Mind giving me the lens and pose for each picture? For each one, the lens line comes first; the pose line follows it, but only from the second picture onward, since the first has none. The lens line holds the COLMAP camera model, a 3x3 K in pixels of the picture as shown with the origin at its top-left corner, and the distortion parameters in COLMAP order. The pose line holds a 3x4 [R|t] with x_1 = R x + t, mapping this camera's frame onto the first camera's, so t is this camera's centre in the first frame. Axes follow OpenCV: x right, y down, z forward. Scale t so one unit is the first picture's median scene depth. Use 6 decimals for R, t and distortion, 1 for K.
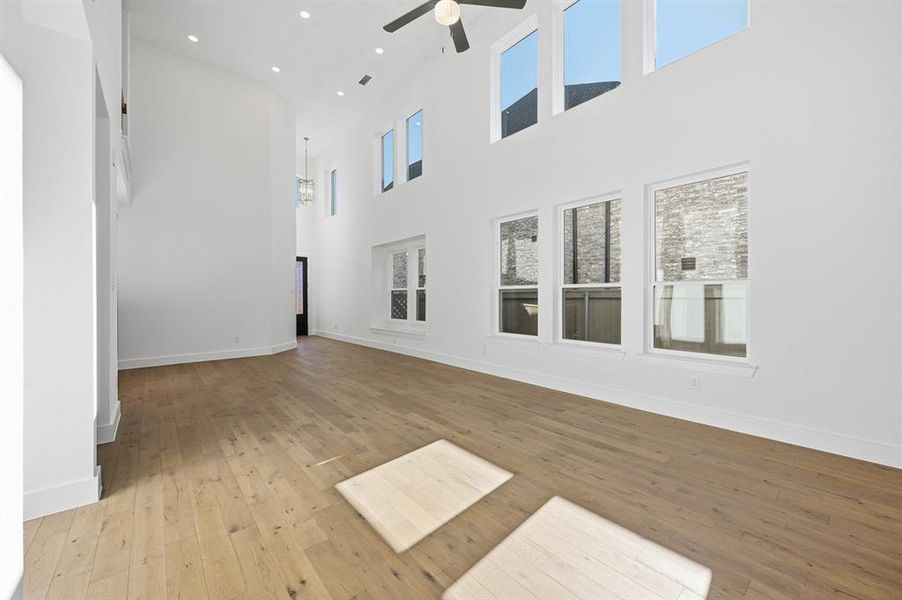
lens RADIAL K [[363.7, 0, 450.5], [0, 363.7, 298.9], [0, 0, 1]] dist [-0.002096, -0.000783]
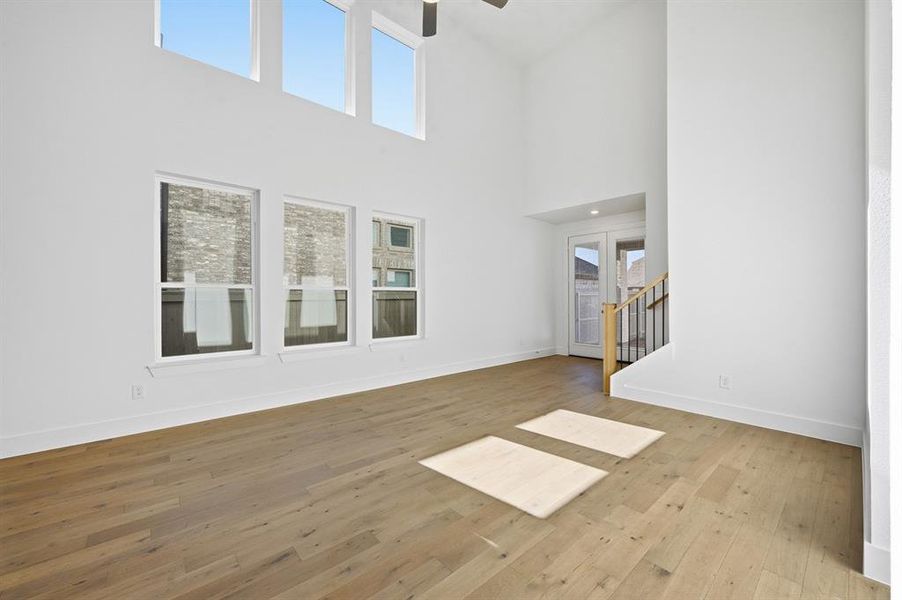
lens RADIAL K [[363.7, 0, 449.9], [0, 363.7, 294.9], [0, 0, 1]] dist [-0.002096, -0.000783]
pose [[-0.040050, 0.010998, 0.999137, -0.802696], [0.012845, 0.999862, -0.010491, -0.001898], [-0.999115, 0.012414, -0.040186, 0.859108]]
